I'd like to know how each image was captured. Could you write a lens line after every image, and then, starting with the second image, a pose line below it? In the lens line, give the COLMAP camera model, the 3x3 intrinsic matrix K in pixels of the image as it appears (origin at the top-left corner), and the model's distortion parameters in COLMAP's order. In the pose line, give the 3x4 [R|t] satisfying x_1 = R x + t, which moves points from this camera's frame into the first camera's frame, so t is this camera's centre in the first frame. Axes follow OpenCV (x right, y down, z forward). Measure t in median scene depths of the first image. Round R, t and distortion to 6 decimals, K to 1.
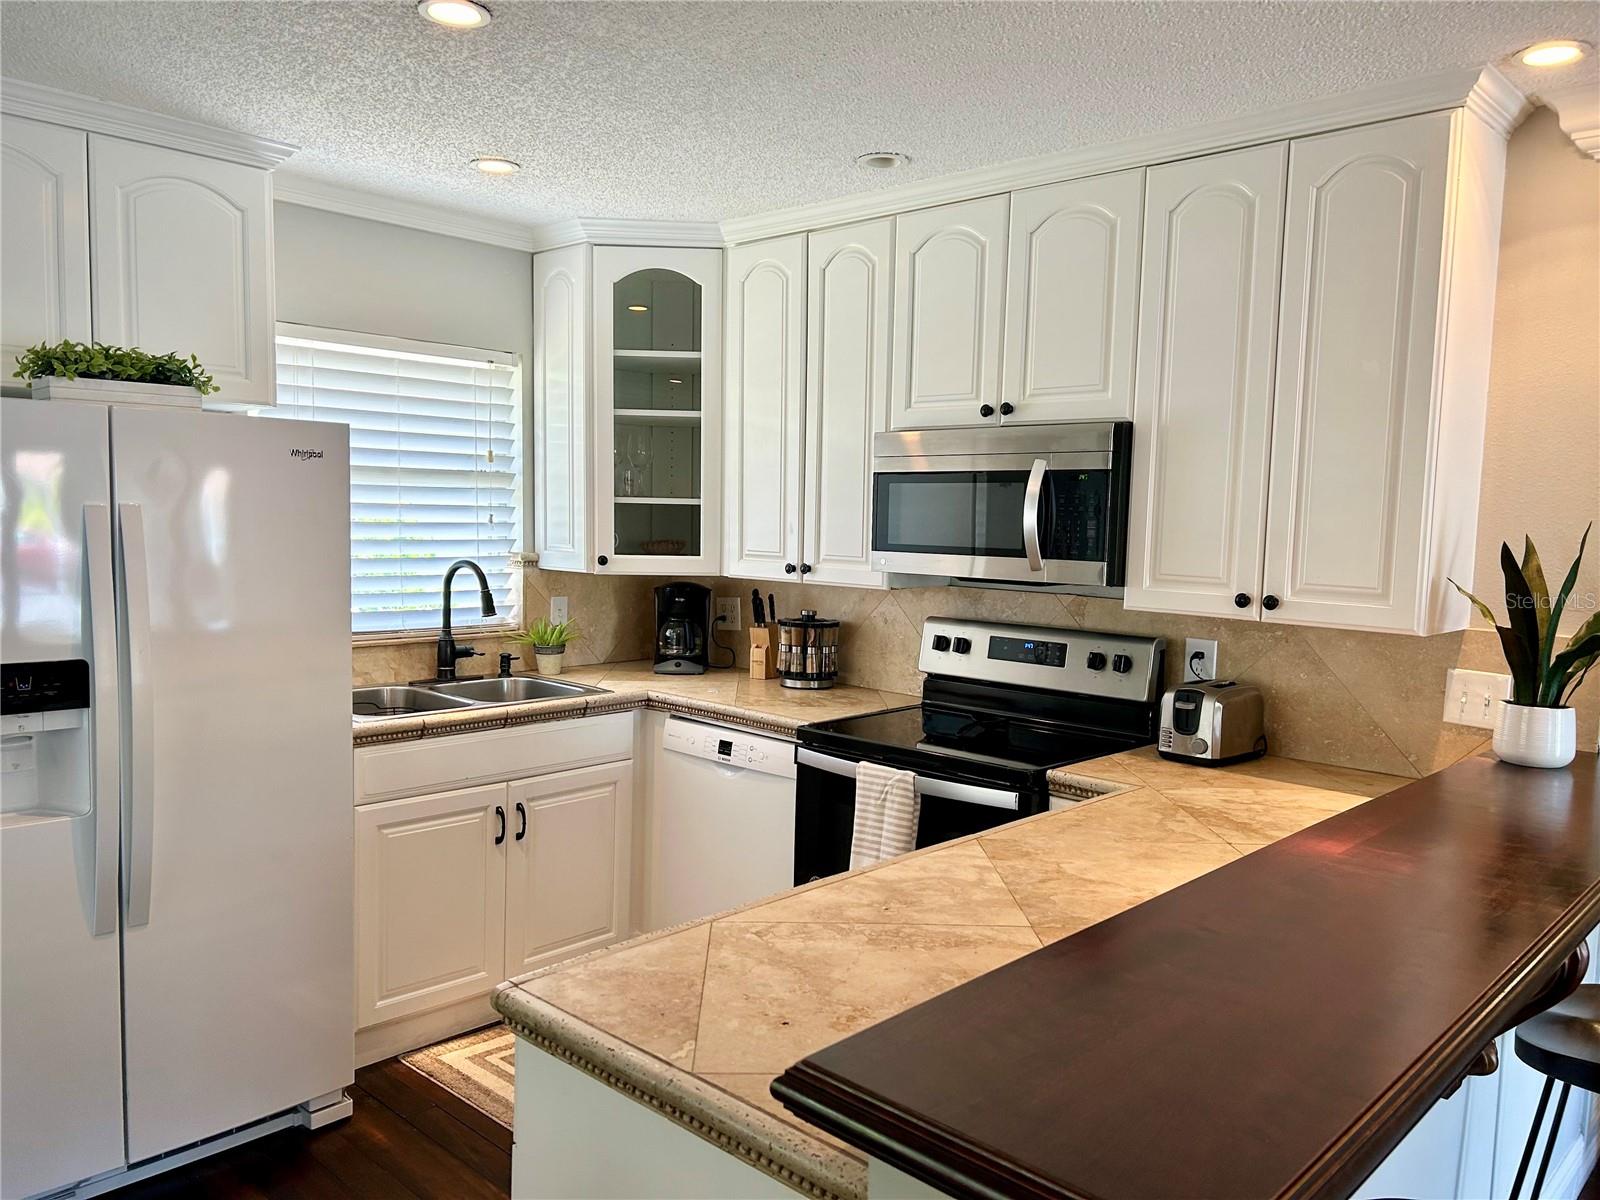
lens RADIAL K [[1215.1, 0, 800.0], [0, 1215.1, 598.2], [0, 0, 1]] dist [0.059640, -0.079601]
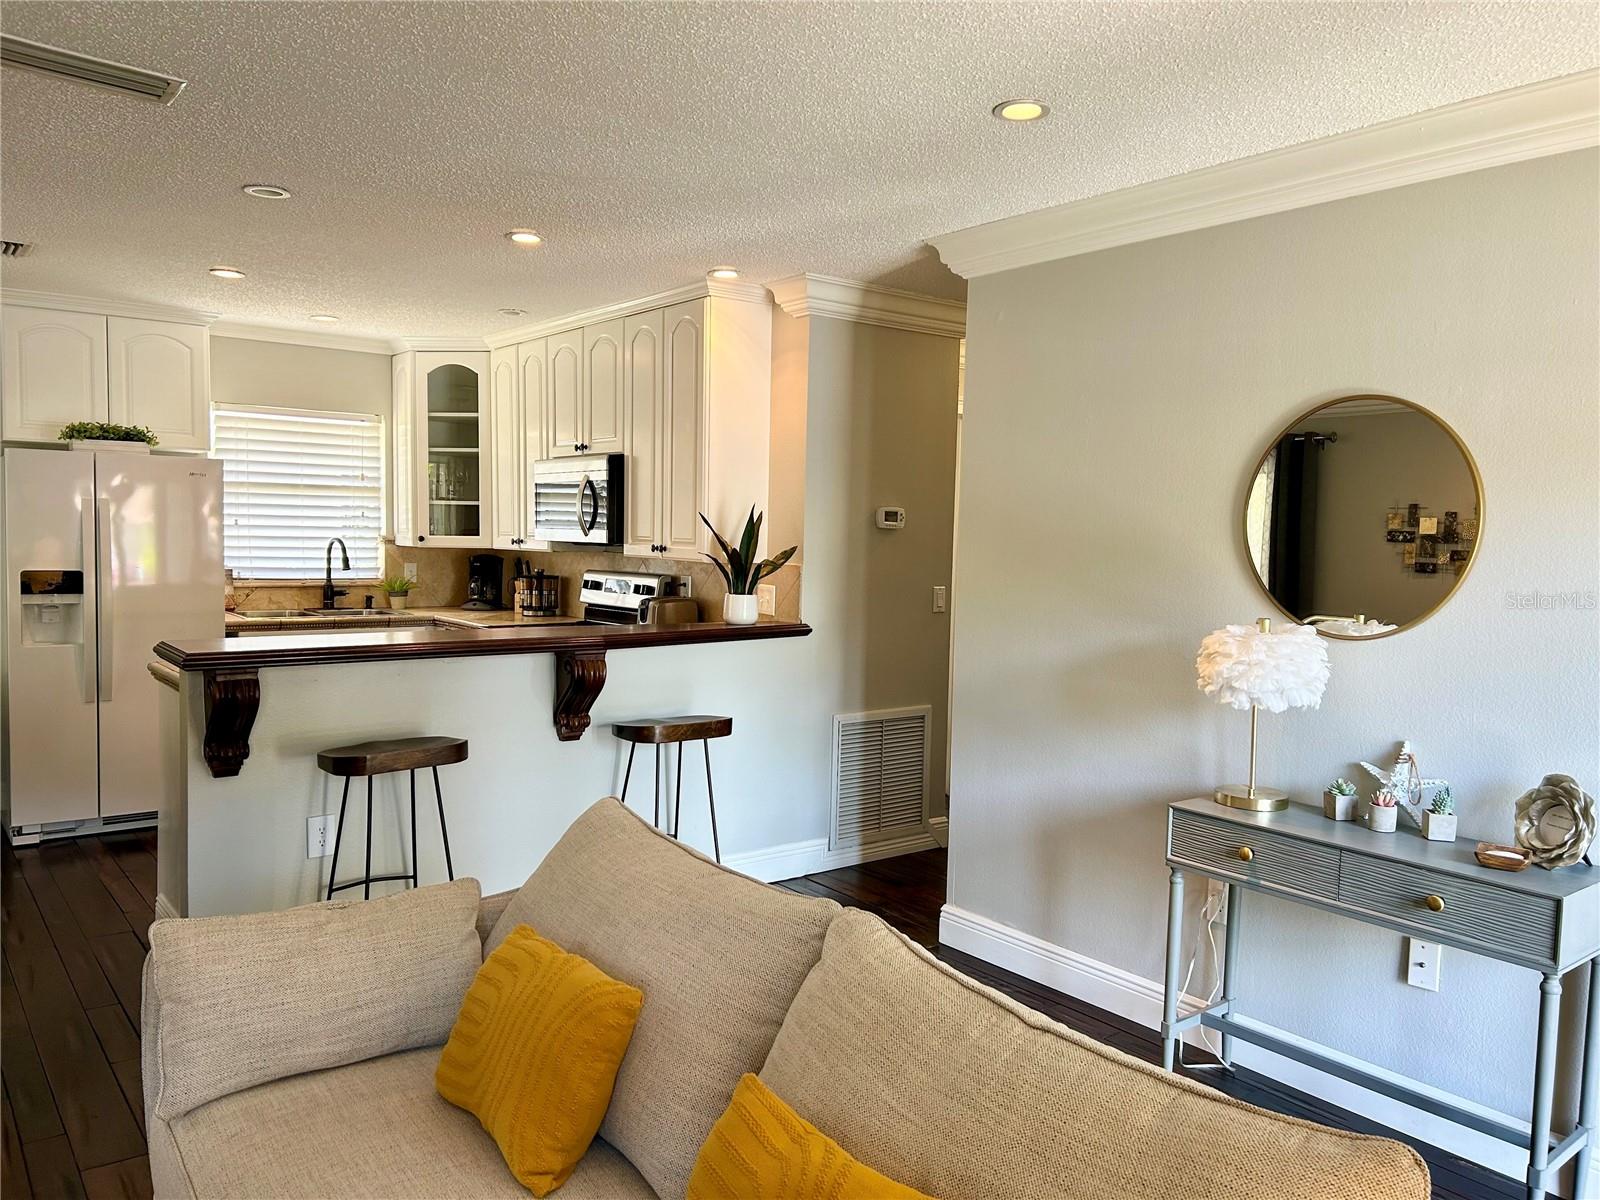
lens RADIAL K [[1177.9, 0, 803.7], [0, 1177.9, 598.2], [0, 0, 1]] dist [-0.000580, -0.000069]
pose [[0.991160, 0.004404, -0.132602, 0.574598], [-0.006906, 0.999807, -0.018414, 0.076994], [0.132496, 0.019167, 0.990998, -0.528349]]
